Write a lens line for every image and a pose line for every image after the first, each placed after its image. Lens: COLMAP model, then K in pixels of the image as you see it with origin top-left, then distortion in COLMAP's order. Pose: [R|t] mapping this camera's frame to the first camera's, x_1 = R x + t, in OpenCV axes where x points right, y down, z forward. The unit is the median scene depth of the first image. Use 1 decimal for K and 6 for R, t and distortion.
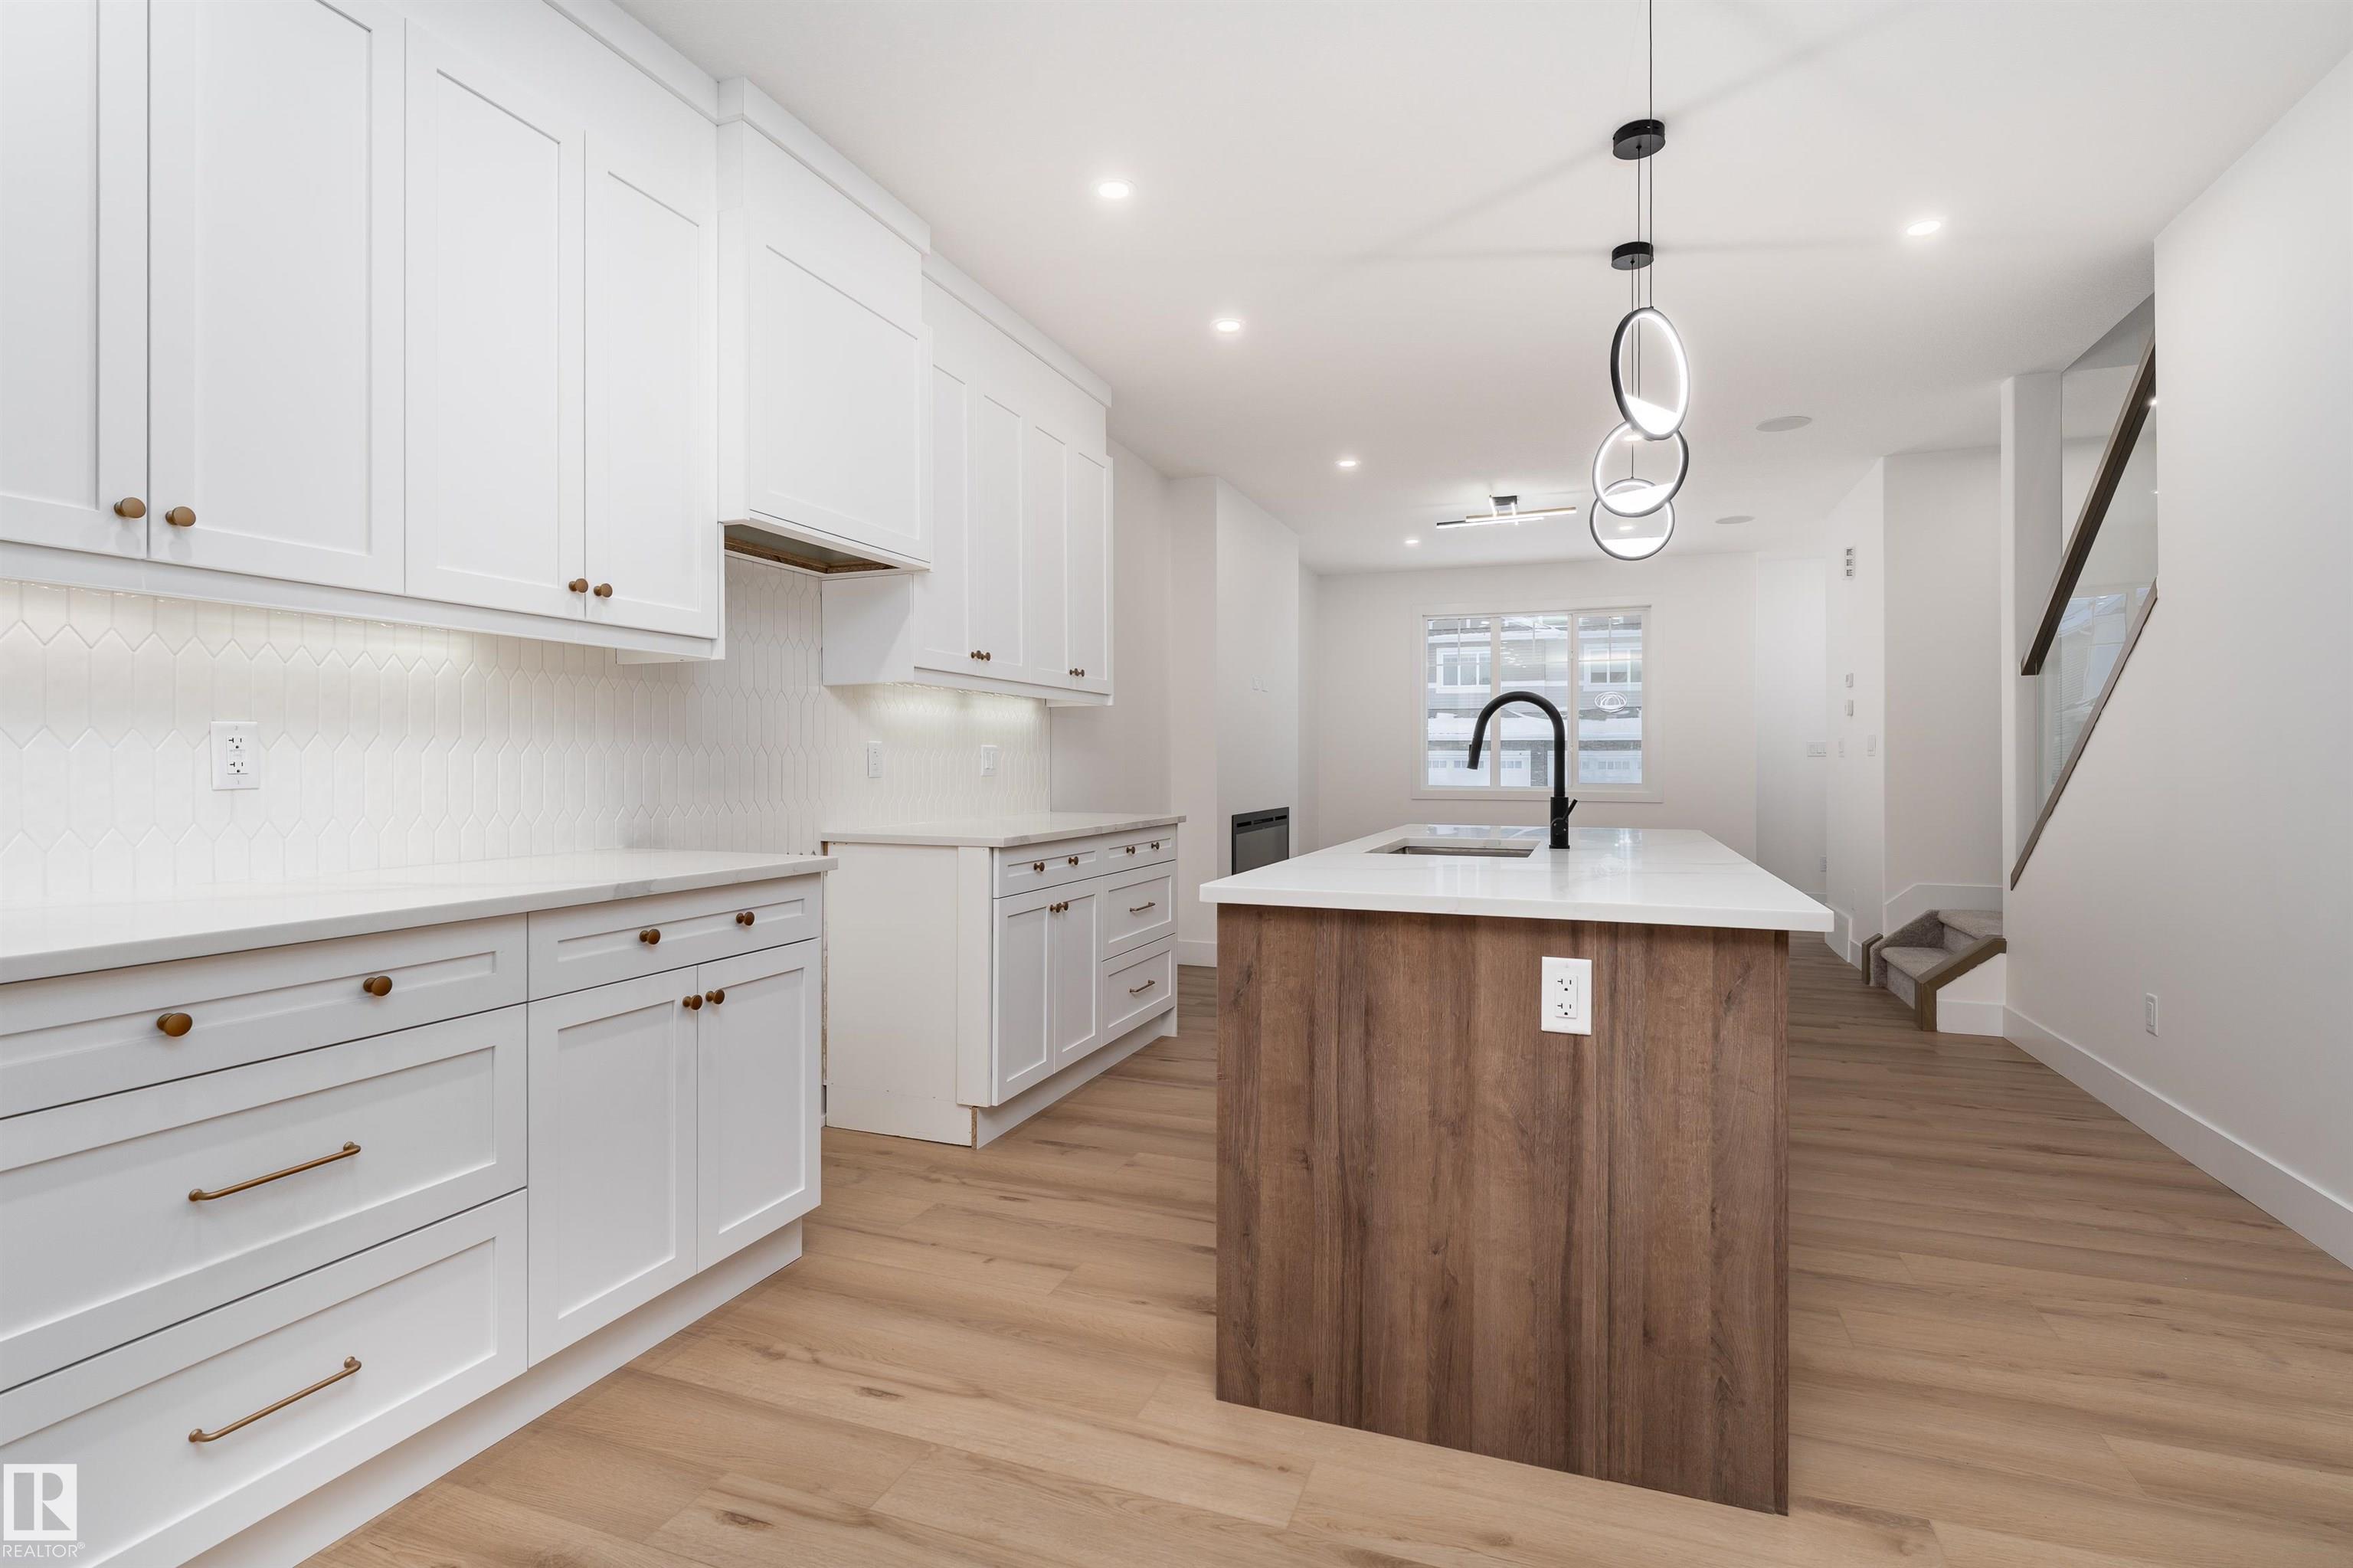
lens RADIAL K [[1141.3, 0, 1161.4], [0, 1141.3, 760.5], [0, 0, 1]] dist [-0.000975, -0.000511]
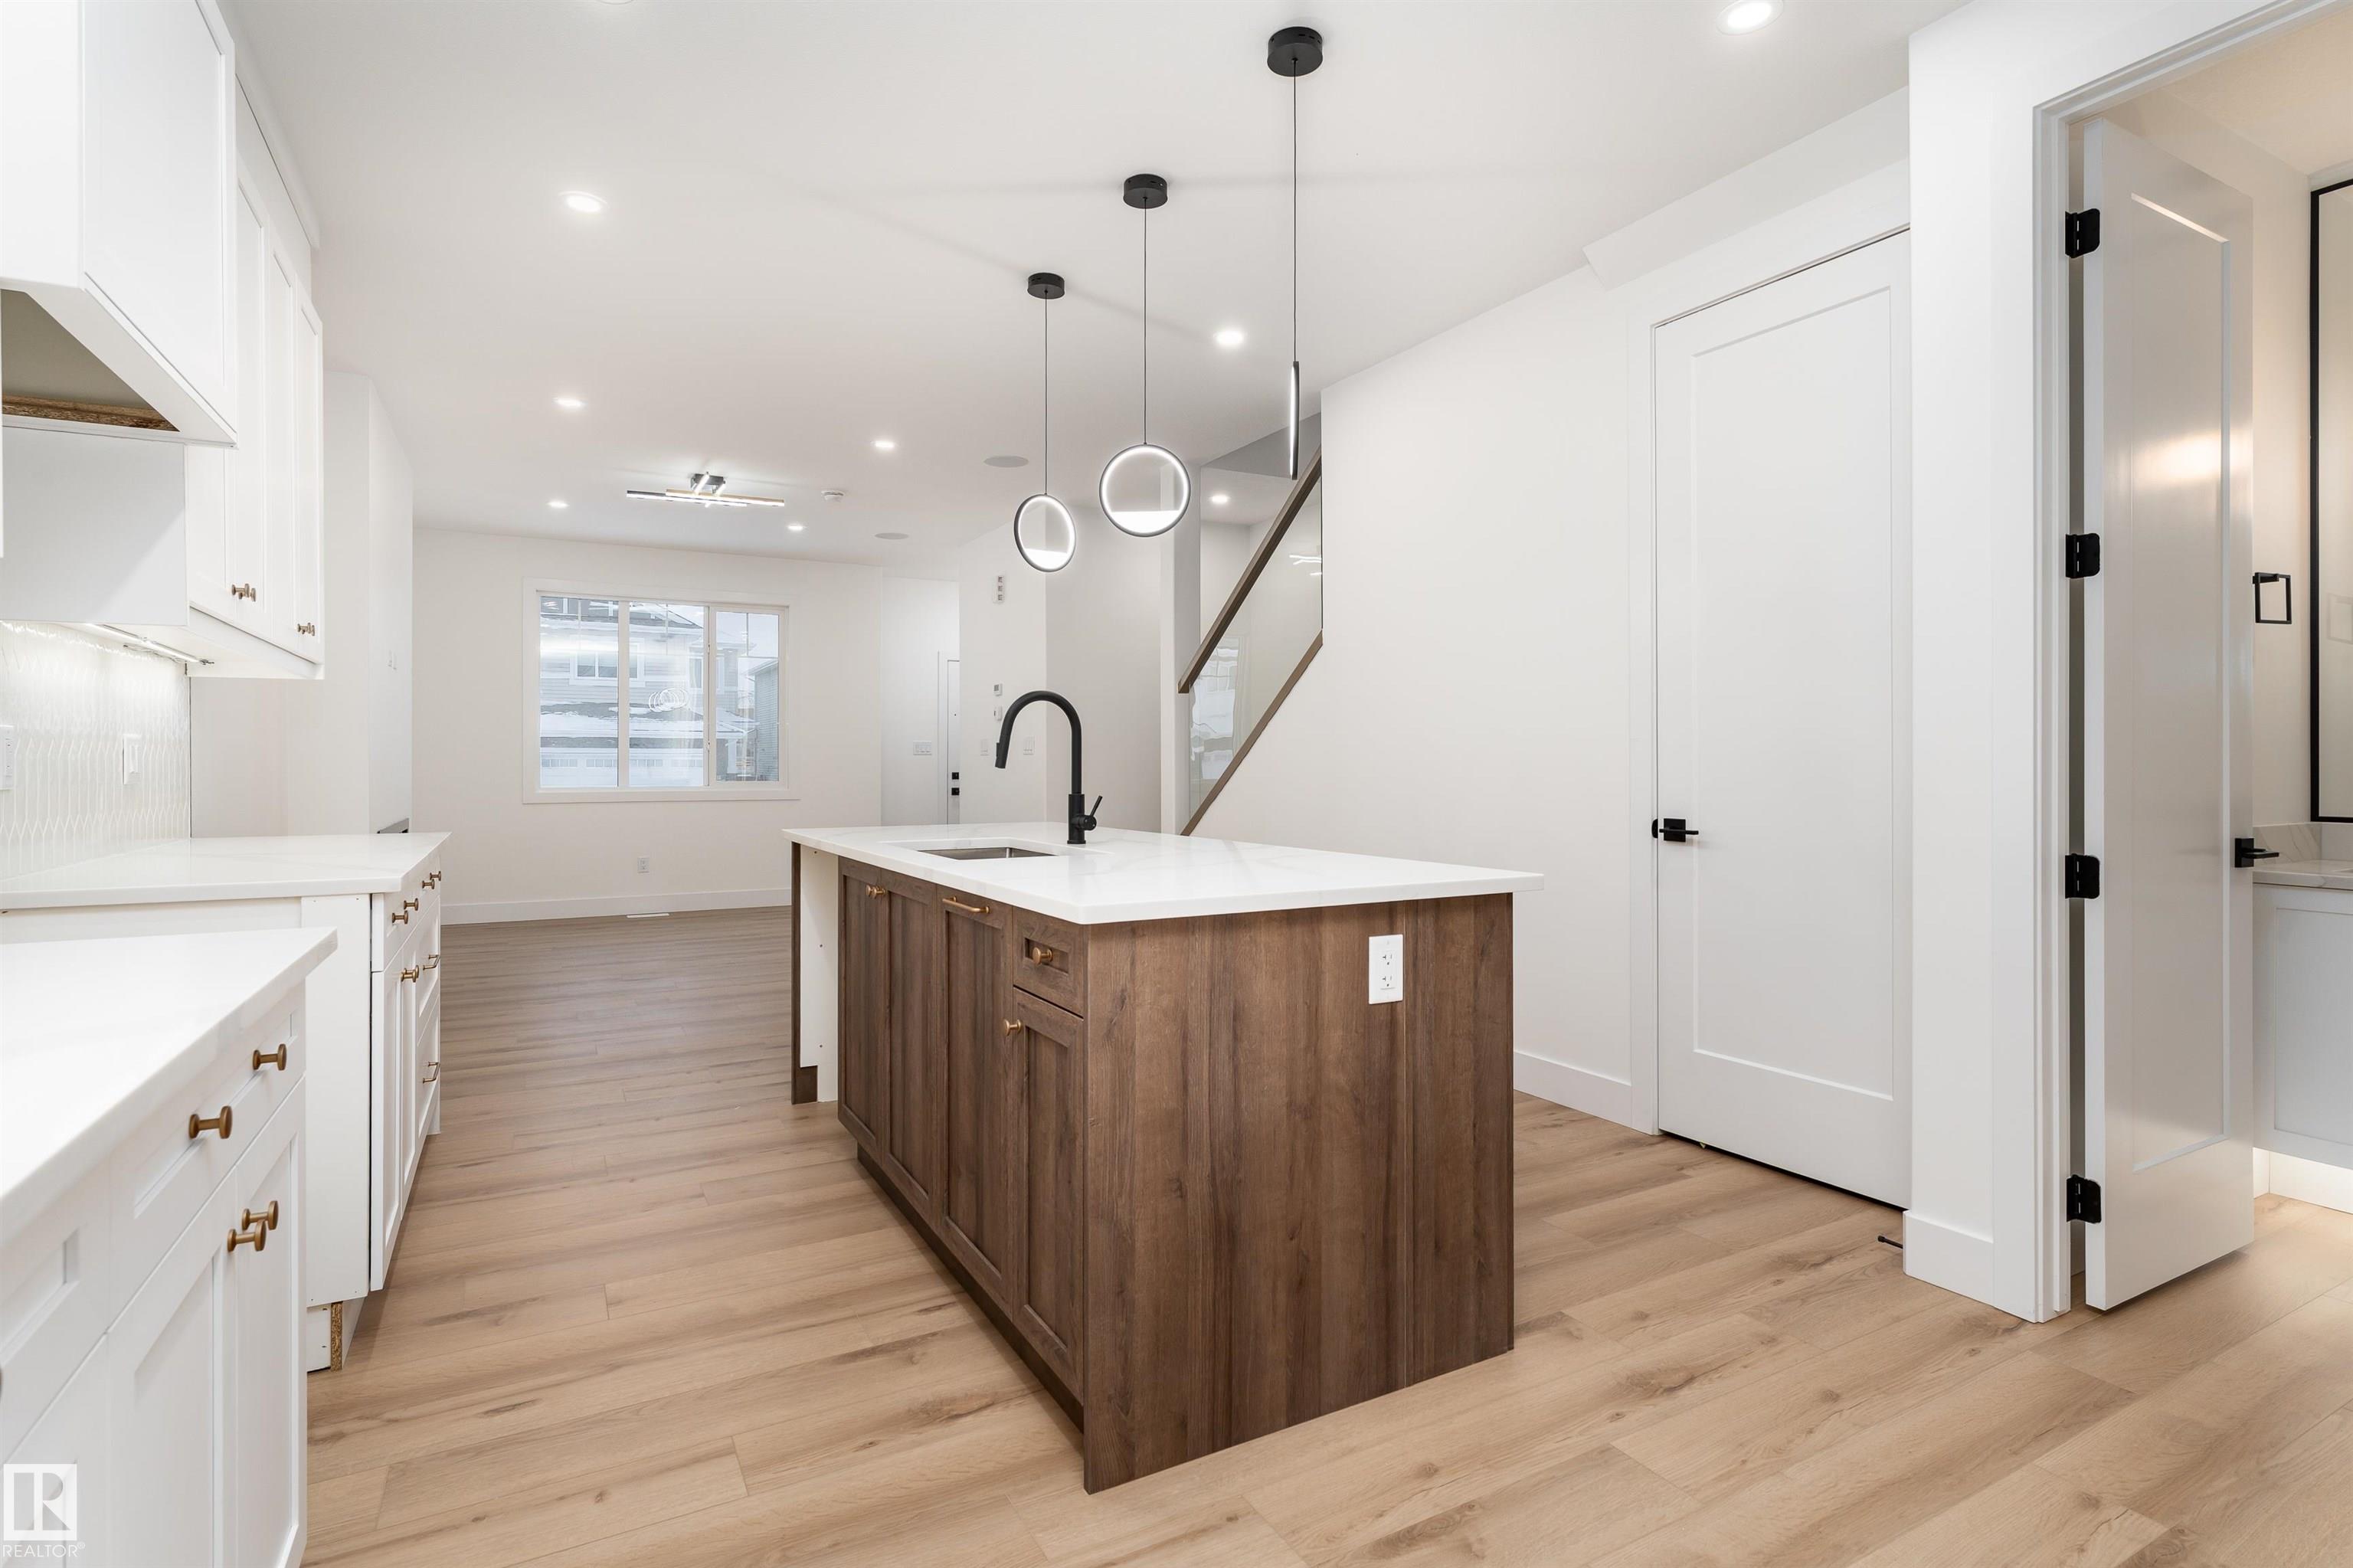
lens RADIAL K [[1141.3, 0, 1161.4], [0, 1141.3, 760.5], [0, 0, 1]] dist [-0.000975, -0.000511]
pose [[0.651793, -0.001277, 0.758396, -0.602012], [0.000205, 0.999999, 0.001508, -0.000680], [-0.758397, -0.000827, 0.651792, 0.411228]]
